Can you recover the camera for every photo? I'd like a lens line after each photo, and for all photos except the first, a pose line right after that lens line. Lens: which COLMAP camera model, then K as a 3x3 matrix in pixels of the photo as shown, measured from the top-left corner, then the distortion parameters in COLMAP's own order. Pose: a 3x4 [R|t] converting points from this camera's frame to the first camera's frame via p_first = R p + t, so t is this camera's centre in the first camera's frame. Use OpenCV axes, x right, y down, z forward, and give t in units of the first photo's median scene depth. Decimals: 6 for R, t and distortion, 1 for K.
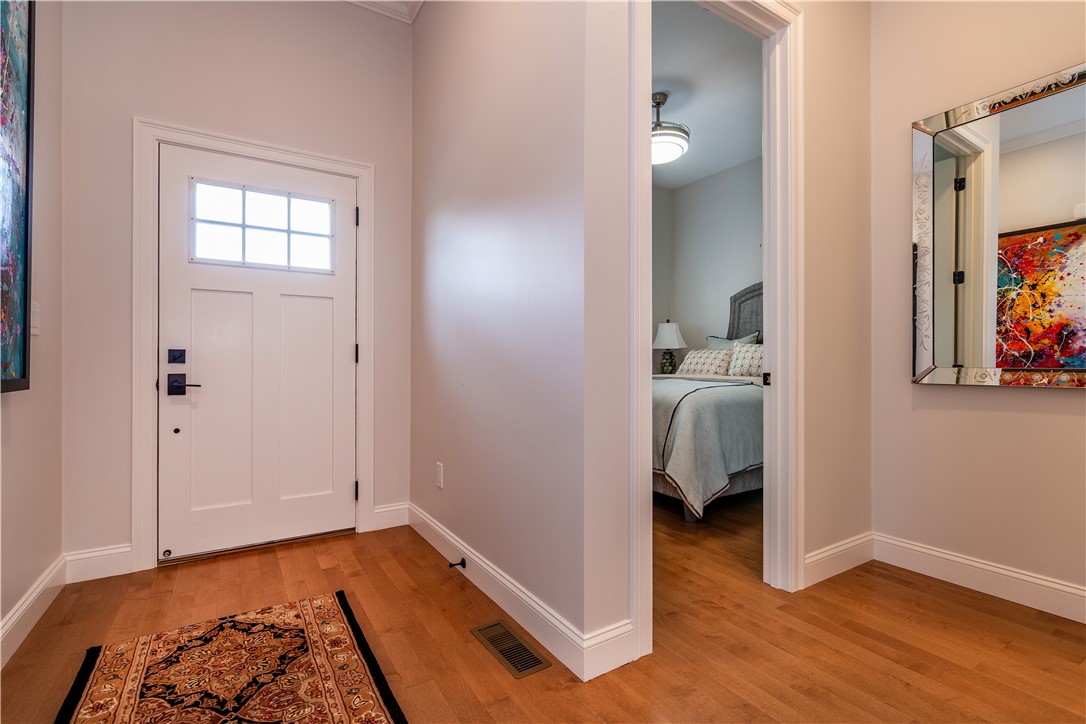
lens RADIAL K [[498.9, 0, 543.0], [0, 498.9, 362.0], [0, 0, 1]] dist [-0.002018, -0.000255]
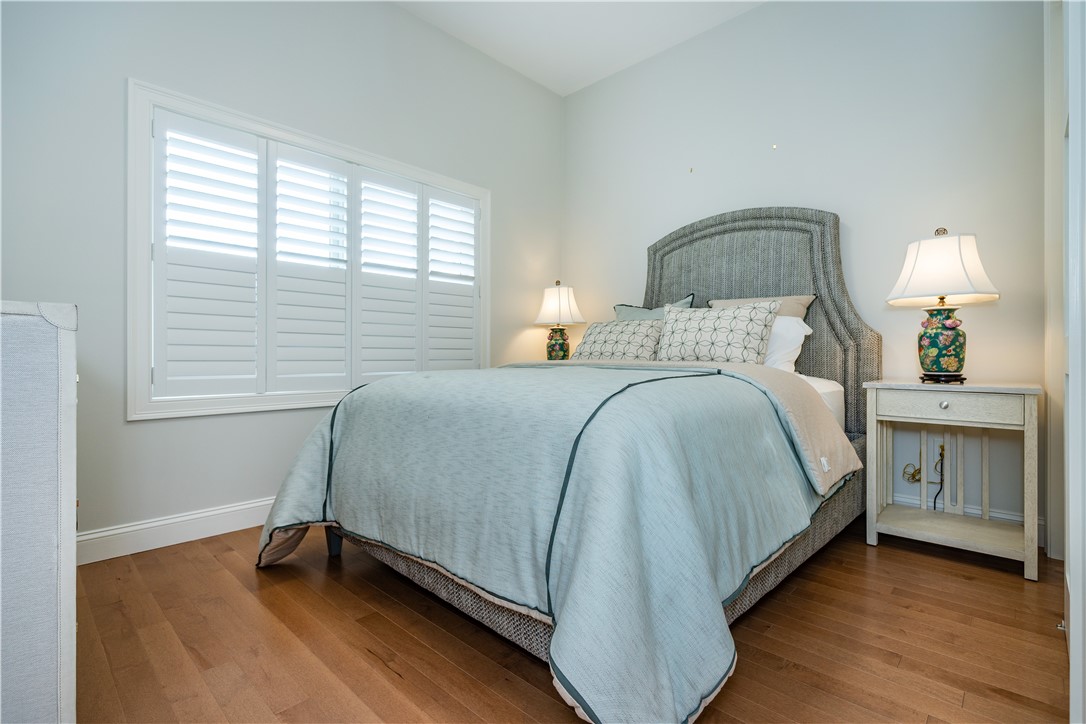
lens RADIAL K [[498.9, 0, 543.0], [0, 498.9, 362.0], [0, 0, 1]] dist [-0.002018, -0.000255]
pose [[0.976435, -0.002242, 0.215800, 0.105808], [0.000499, 0.999967, 0.008129, 0.022208], [-0.215811, -0.007829, 0.976404, 0.429285]]
